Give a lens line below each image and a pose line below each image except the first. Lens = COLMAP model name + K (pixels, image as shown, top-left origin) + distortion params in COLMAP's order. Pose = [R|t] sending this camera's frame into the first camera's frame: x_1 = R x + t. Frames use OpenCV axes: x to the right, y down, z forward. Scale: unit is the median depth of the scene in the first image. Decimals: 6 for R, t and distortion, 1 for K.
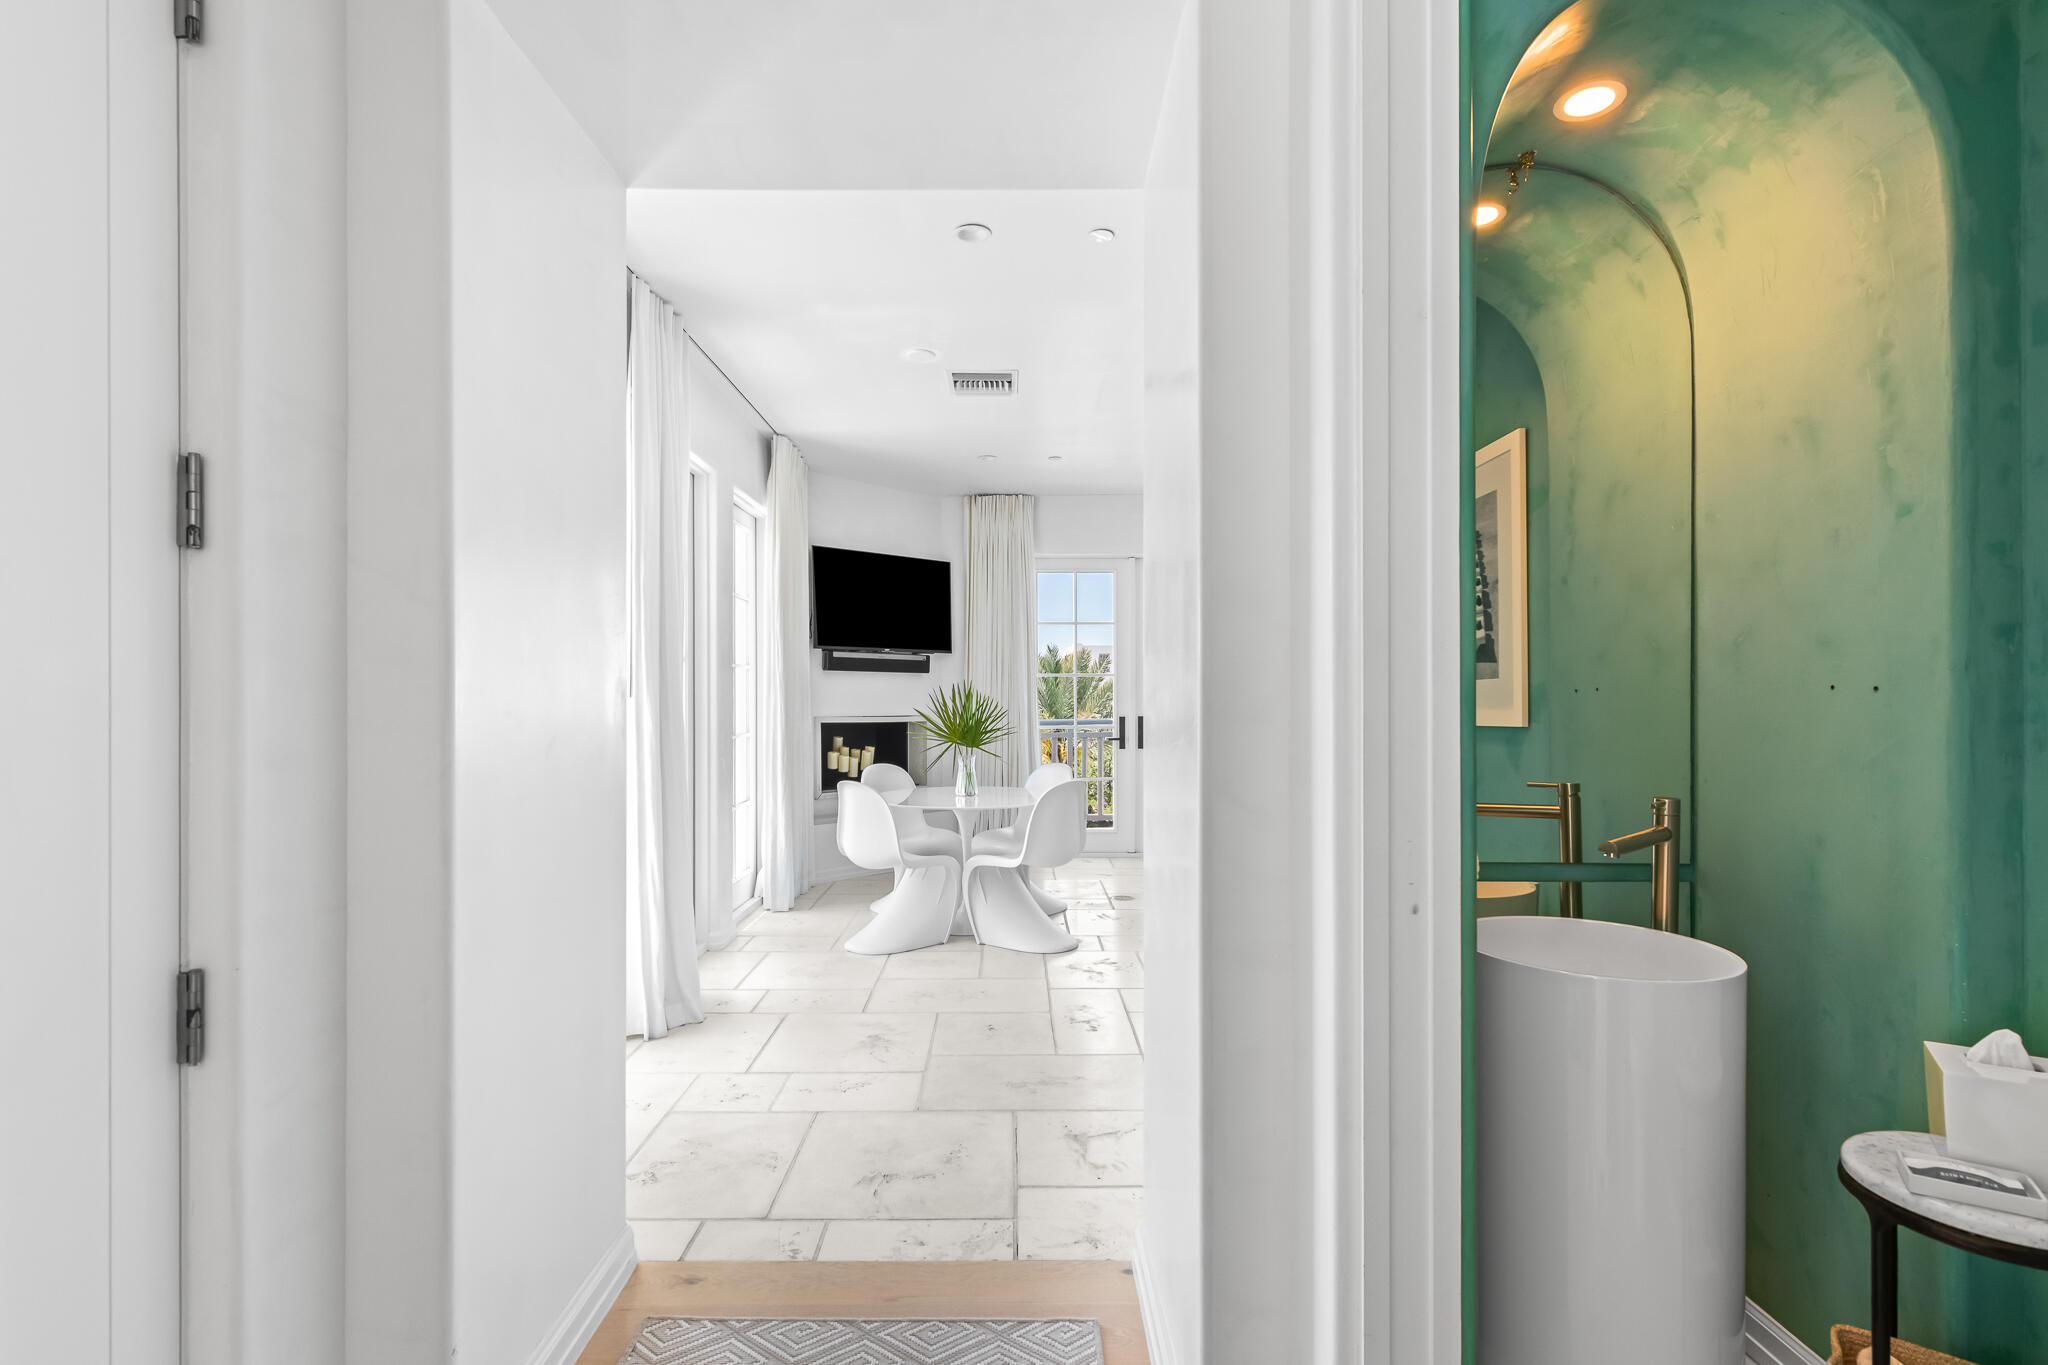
lens RADIAL K [[968.2, 0, 1031.2], [0, 968.2, 700.9], [0, 0, 1]] dist [0.001802, 0.000008]
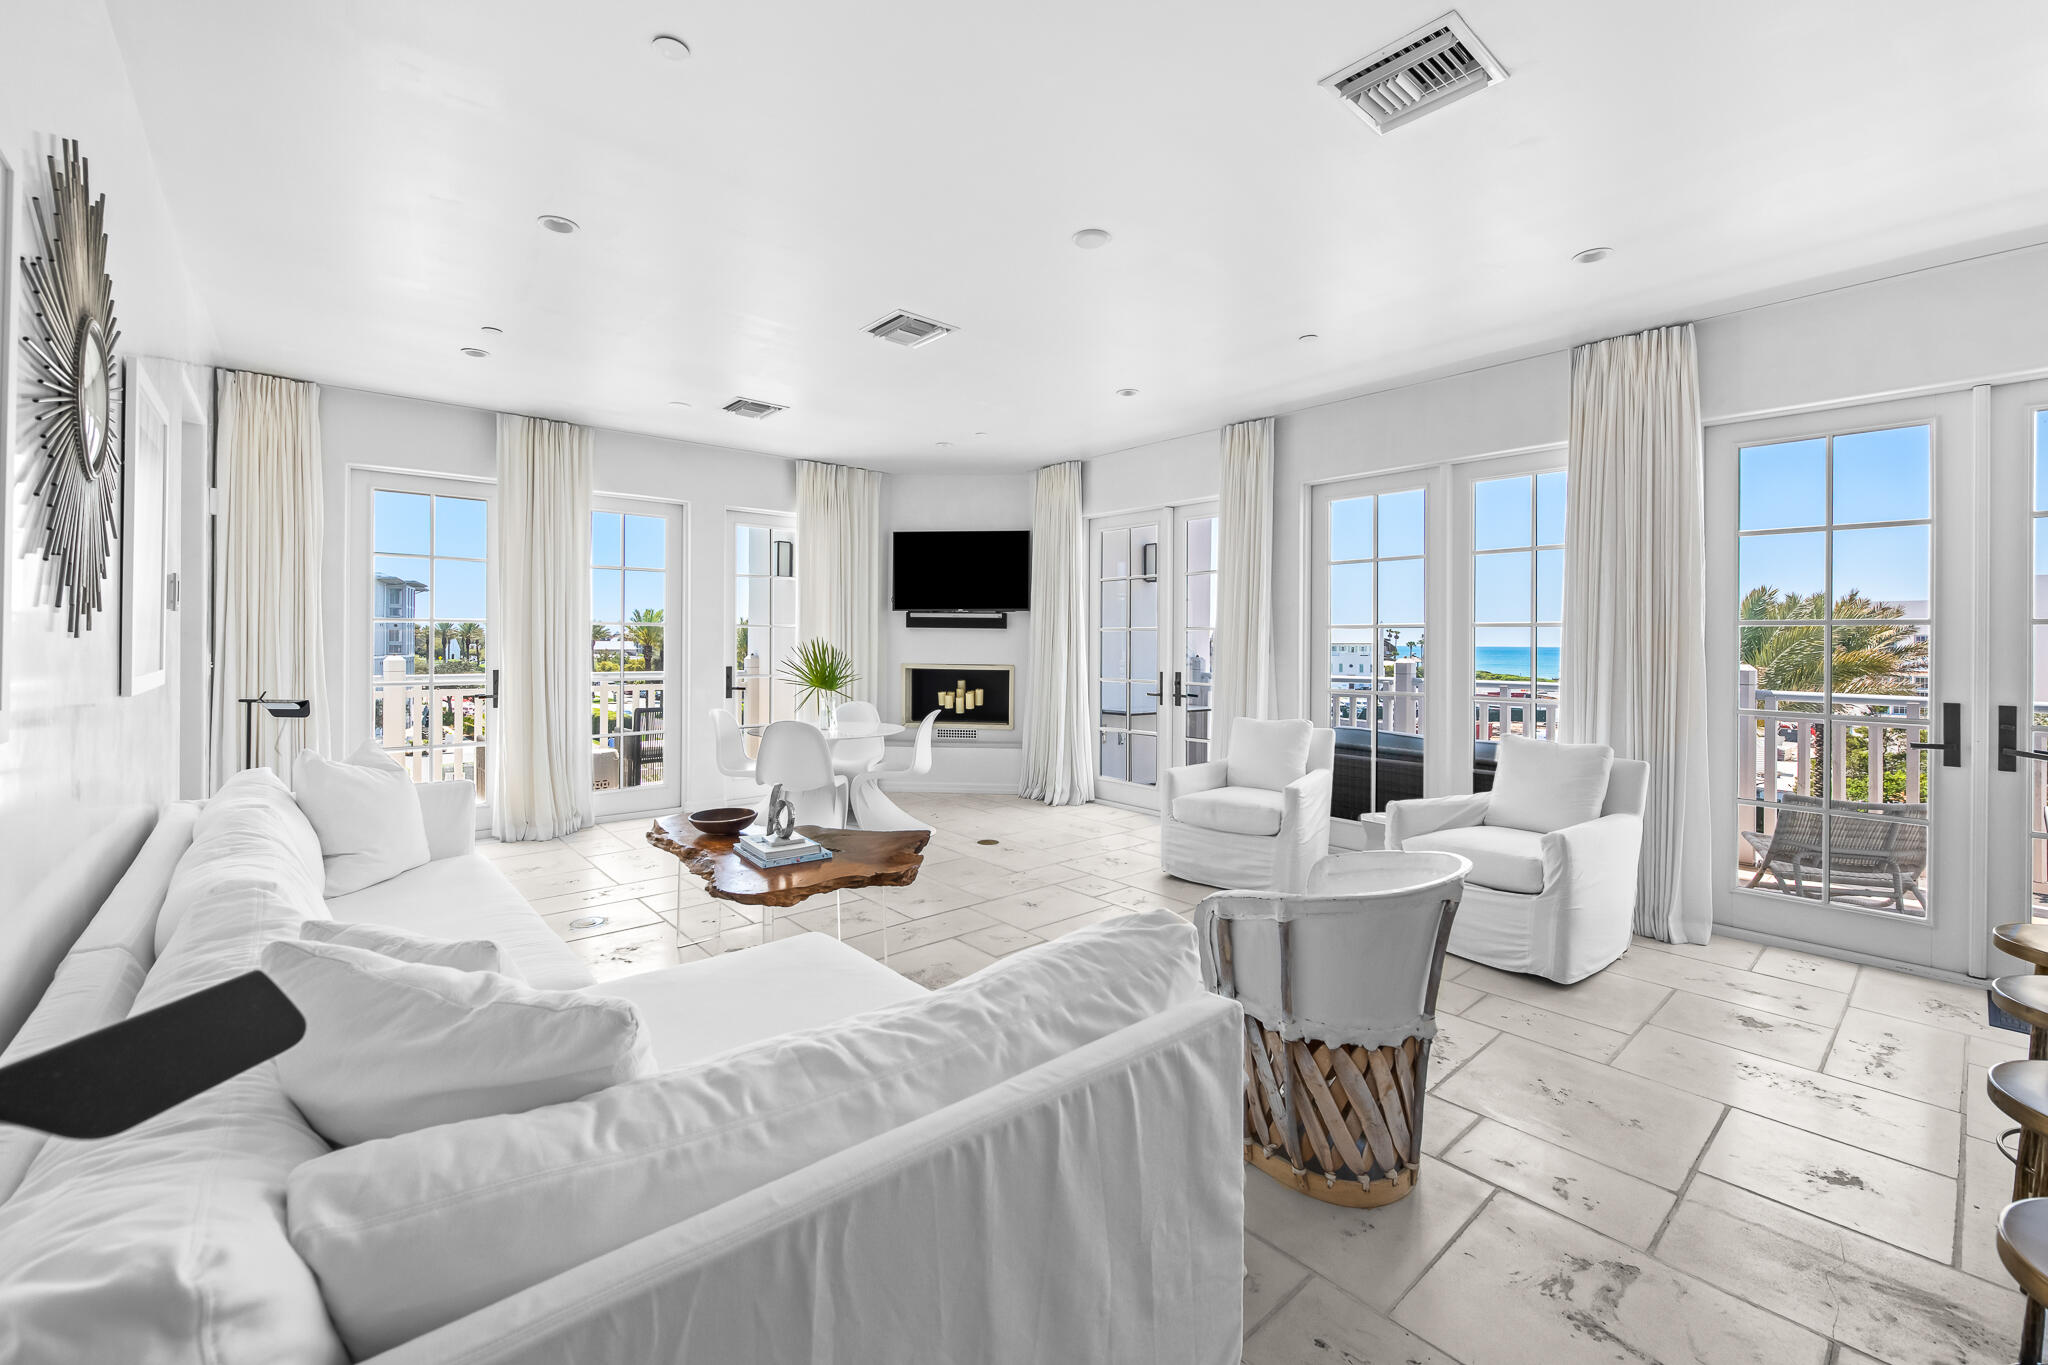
lens RADIAL K [[825.1, 0, 1029.7], [0, 825.1, 642.6], [0, 0, 1]] dist [0.002784, 0.000053]
pose [[0.651670, 0.004940, -0.758486, 0.686615], [-0.011154, 0.999933, -0.003070, -0.009677], [0.758421, 0.010461, 0.651682, 0.384578]]
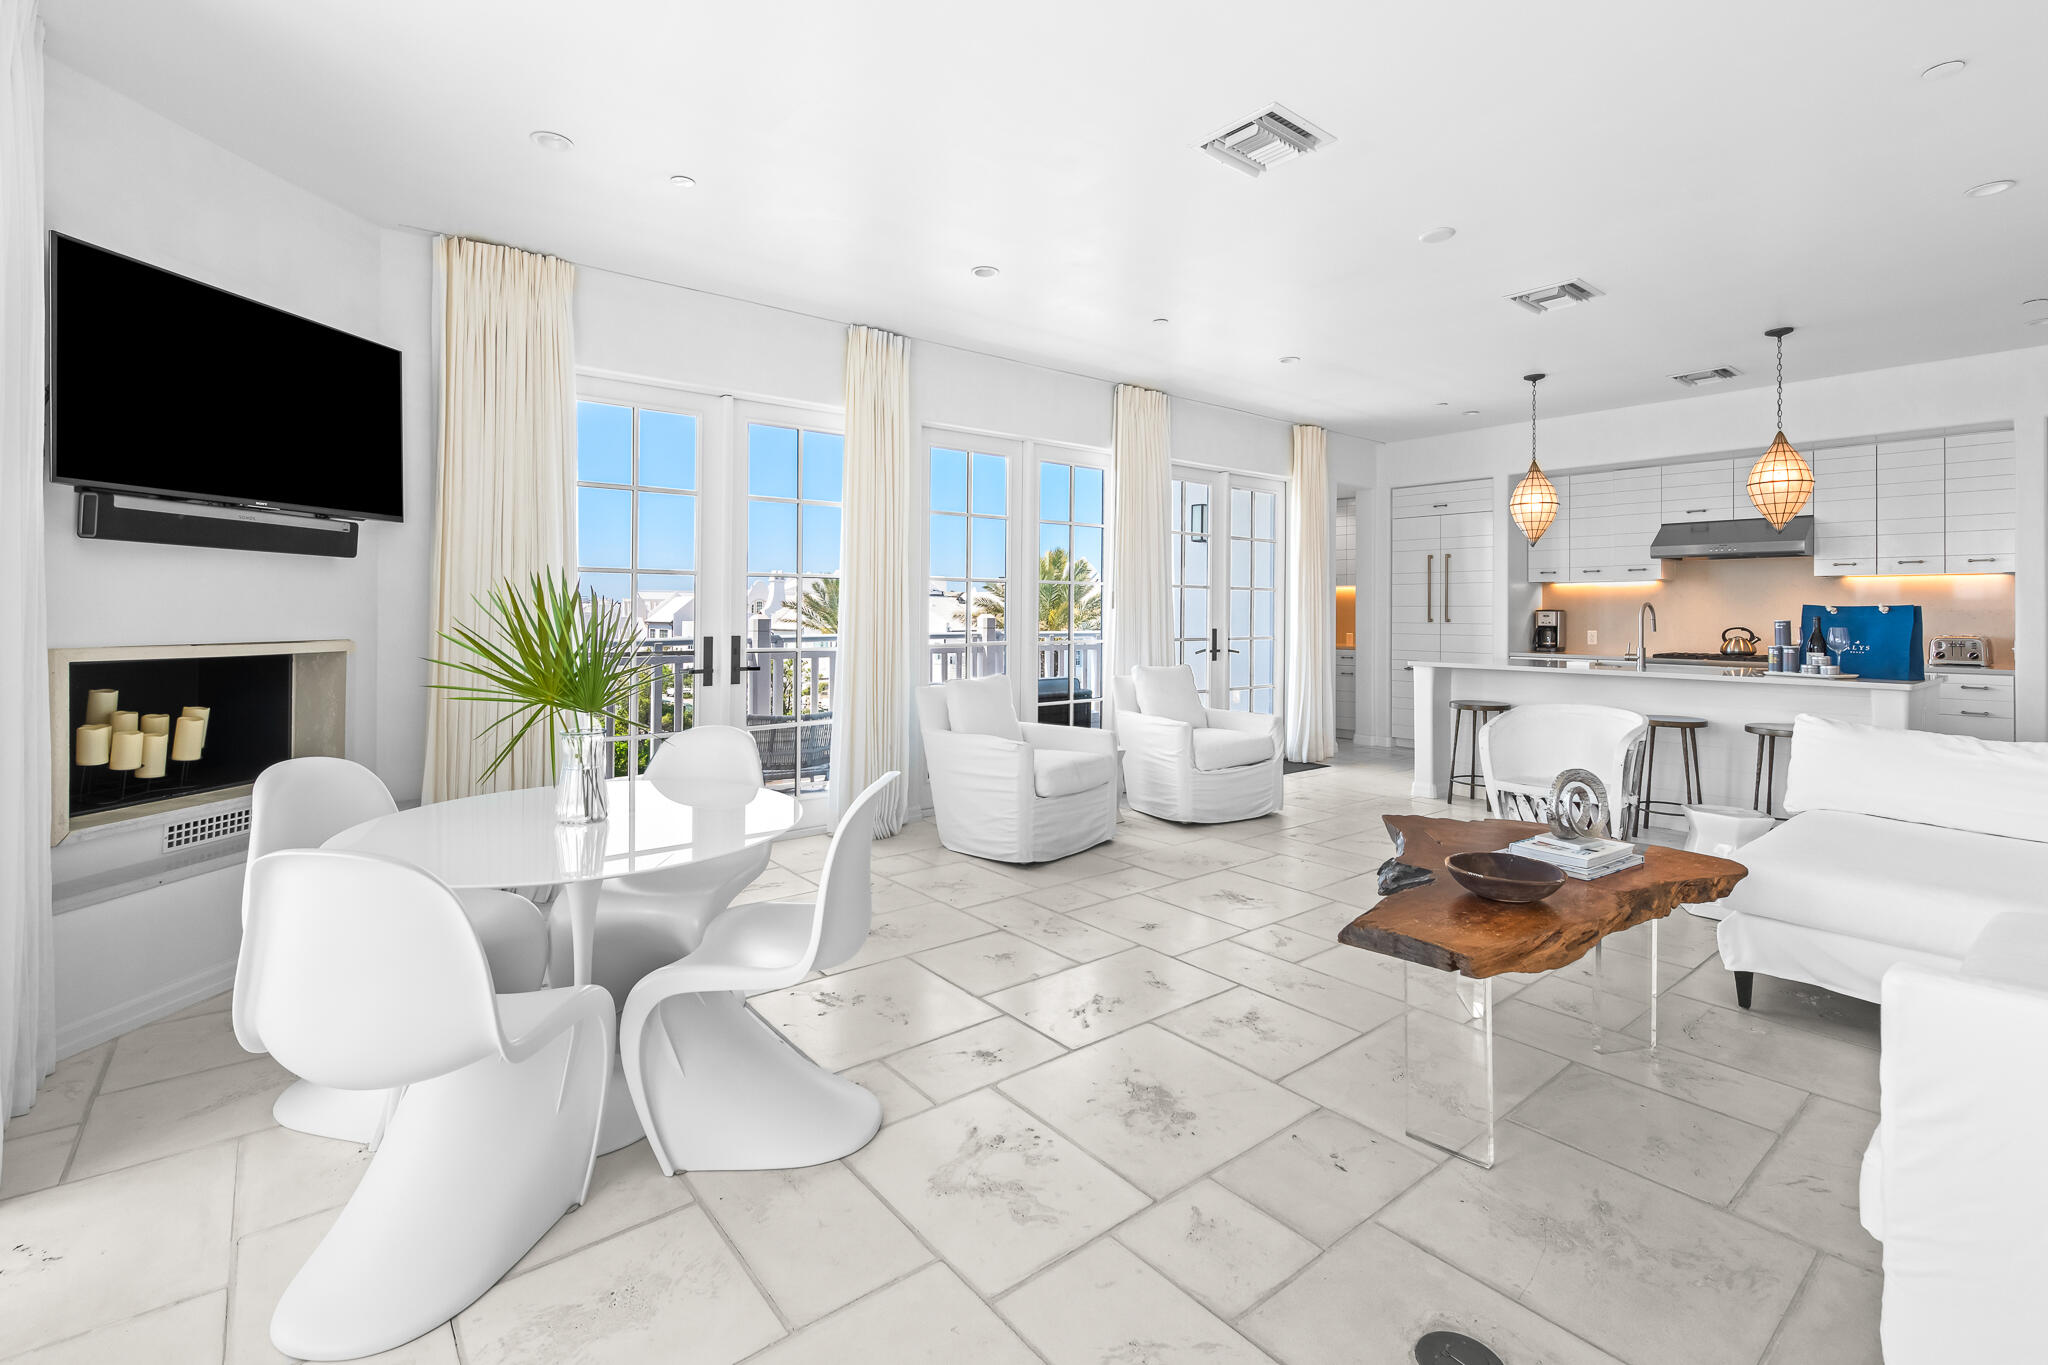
lens RADIAL K [[919.6, 0, 1022.4], [0, 919.6, 604.9], [0, 0, 1]] dist [0.010287, -0.000881]
pose [[0.788130, 0.008003, 0.615456, -0.132133], [-0.002420, 0.999948, -0.009905, 0.000452], [-0.615503, 0.006317, 0.788109, 0.406928]]
